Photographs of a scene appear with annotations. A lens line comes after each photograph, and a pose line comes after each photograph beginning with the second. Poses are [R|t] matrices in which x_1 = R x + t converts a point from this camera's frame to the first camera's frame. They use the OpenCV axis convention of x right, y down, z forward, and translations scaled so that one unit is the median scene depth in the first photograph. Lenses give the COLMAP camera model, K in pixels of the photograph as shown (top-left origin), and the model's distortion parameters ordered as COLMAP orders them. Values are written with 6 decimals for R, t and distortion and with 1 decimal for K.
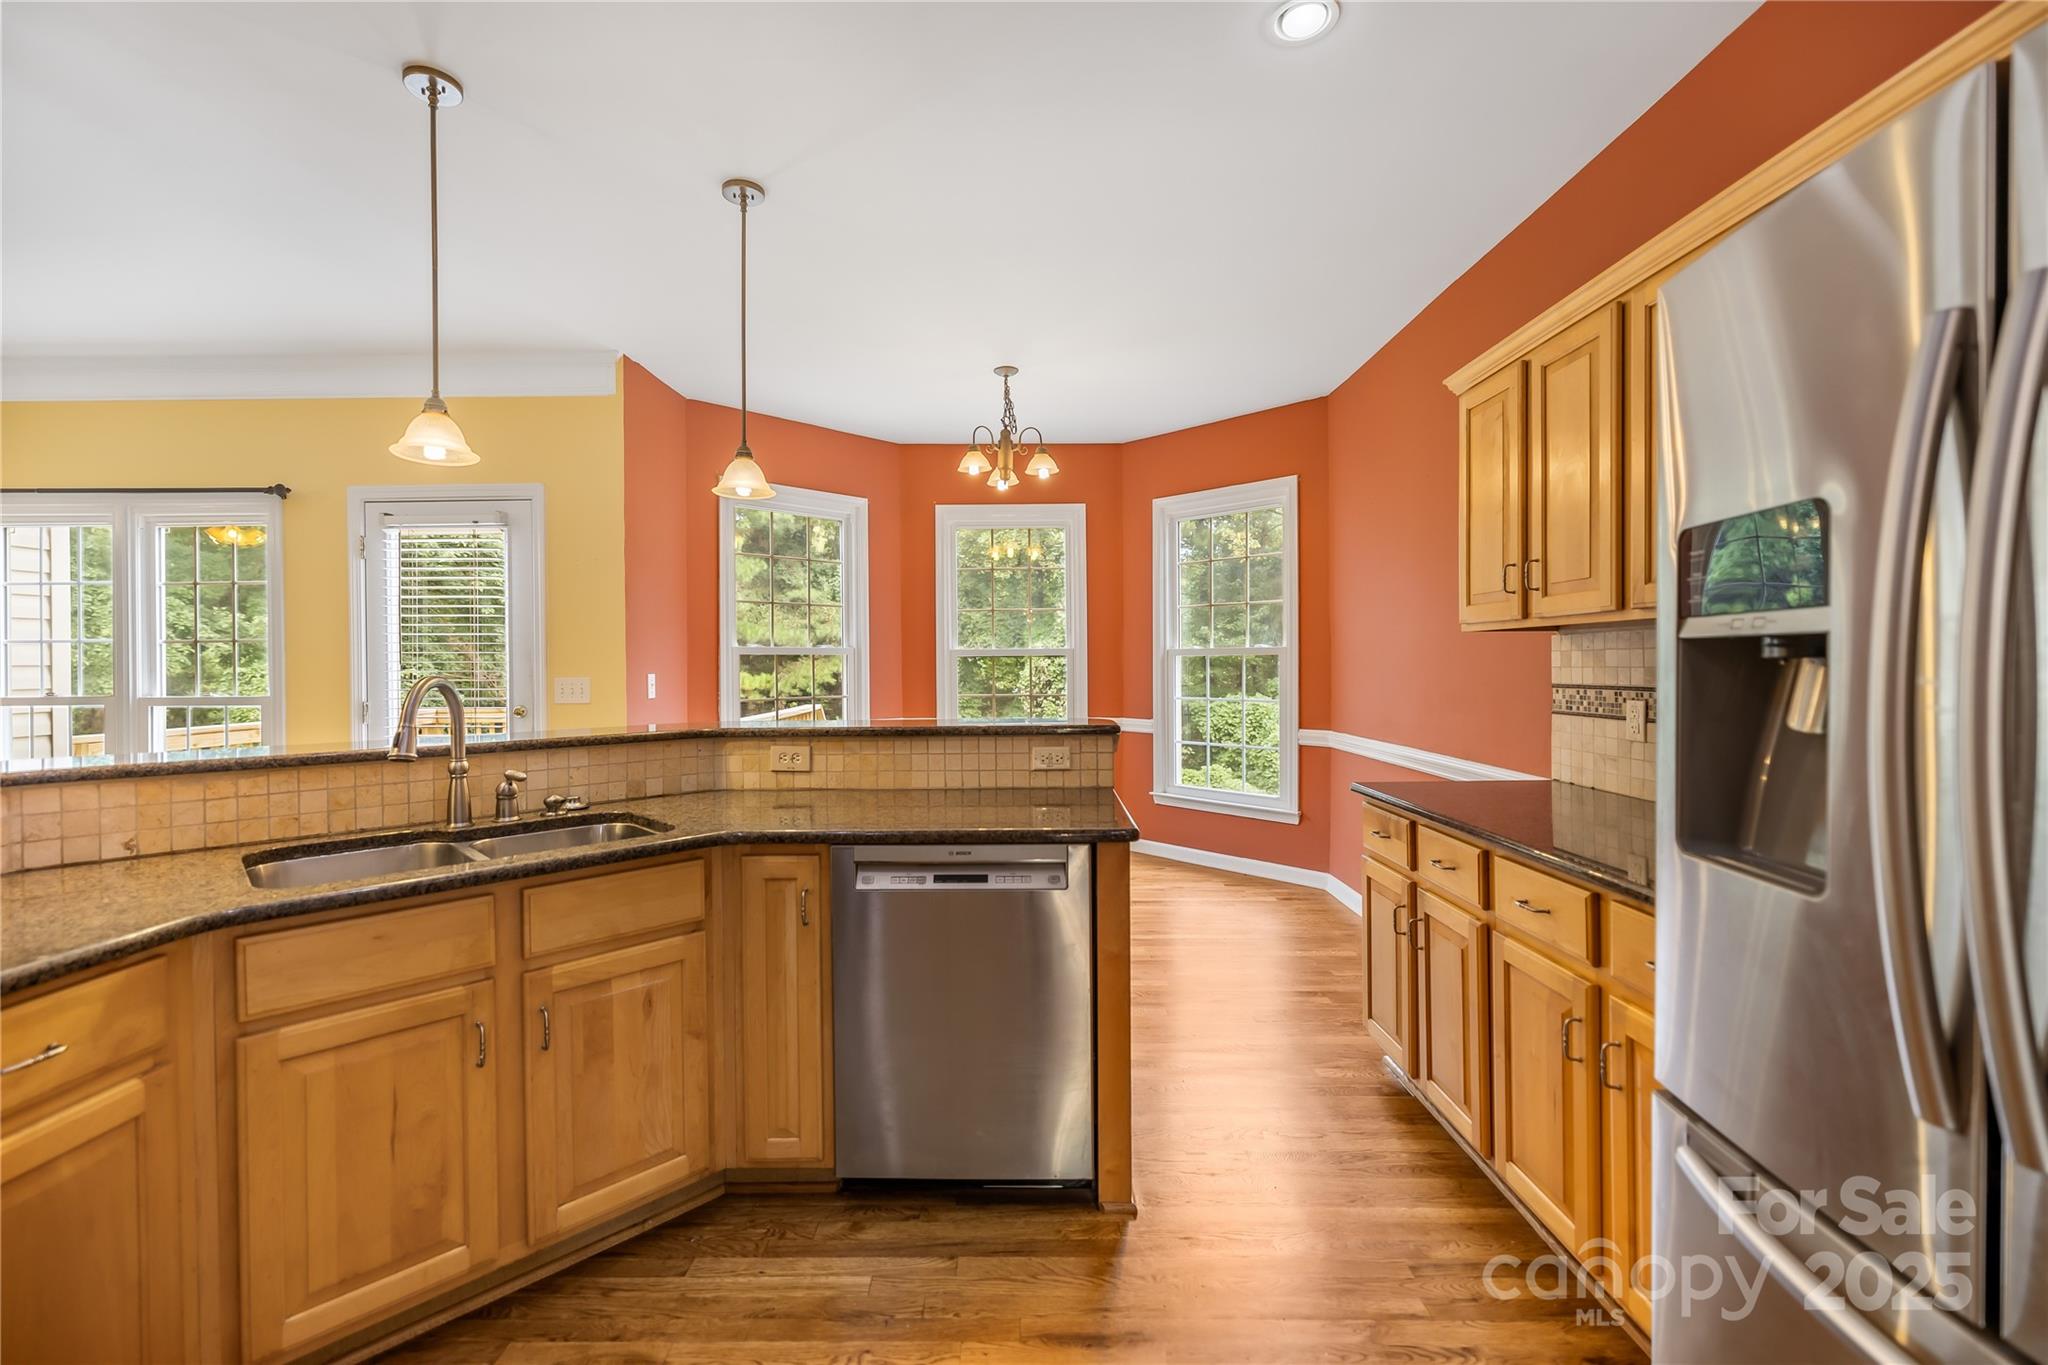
lens RADIAL K [[863.8, 0, 1018.8], [0, 863.8, 669.7], [0, 0, 1]] dist [-0.001049, -0.000234]
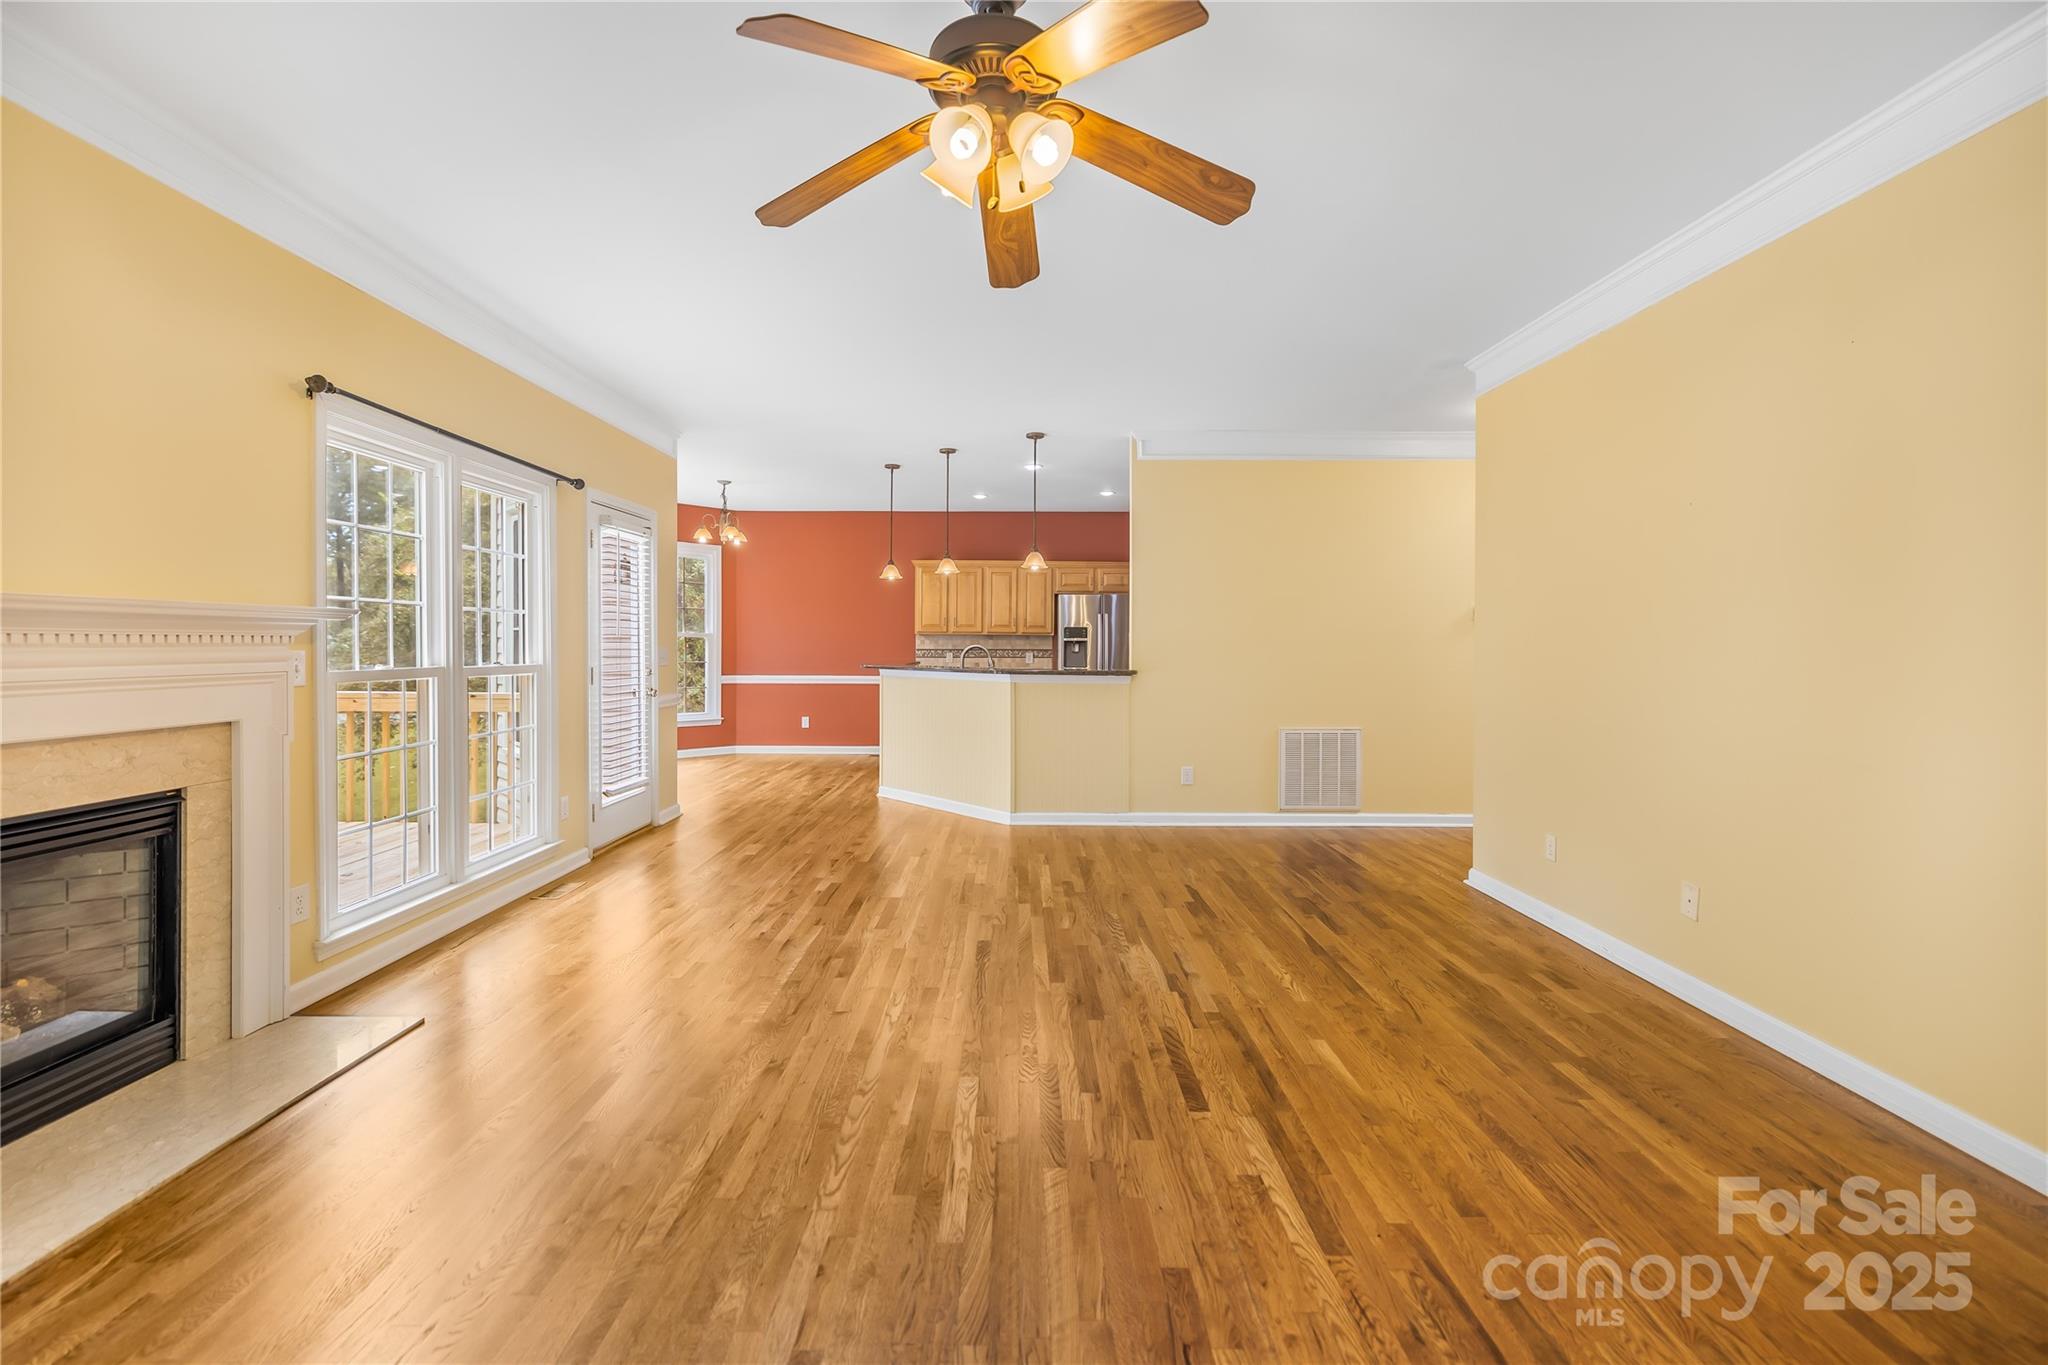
lens RADIAL K [[859.5, 0, 1010.3], [0, 859.5, 647.9], [0, 0, 1]] dist [0.000255, -0.000642]
pose [[-0.001215, 0.001804, 0.999998, -3.409711], [0.001430, 0.999997, -0.001802, 0.022267], [-0.999998, 0.001428, -0.001218, 0.722103]]
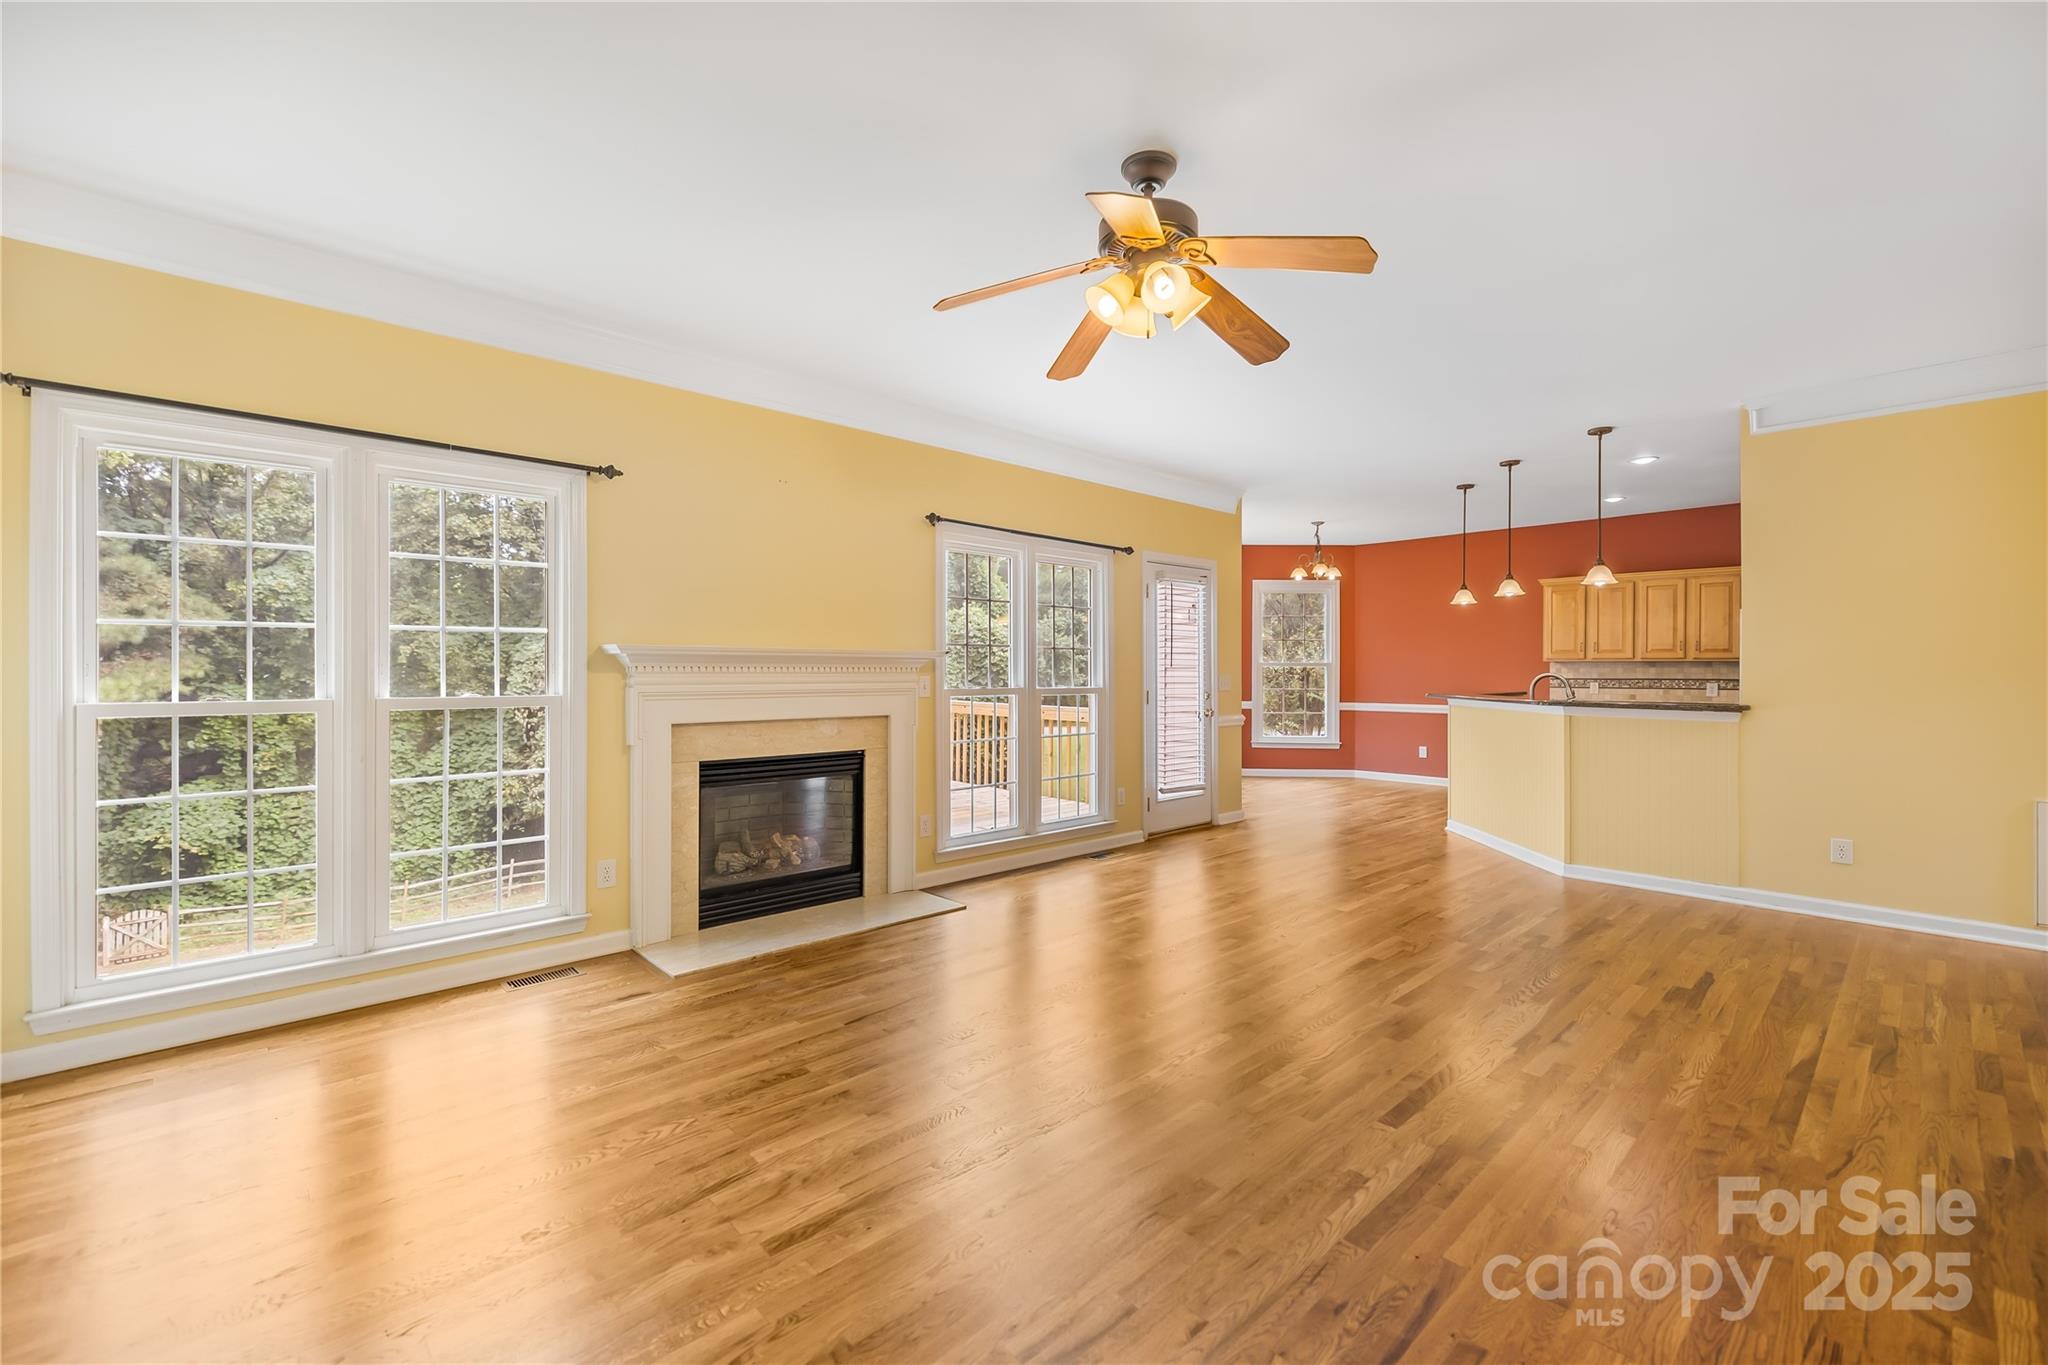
lens RADIAL K [[853.1, 0, 1023.0], [0, 853.1, 665.9], [0, 0, 1]] dist [0.000968, -0.000327]
pose [[0.724794, 0.012015, 0.688861, -3.433452], [-0.003009, 0.999894, -0.014274, 0.026939], [-0.688959, 0.008273, 0.724753, 0.076622]]
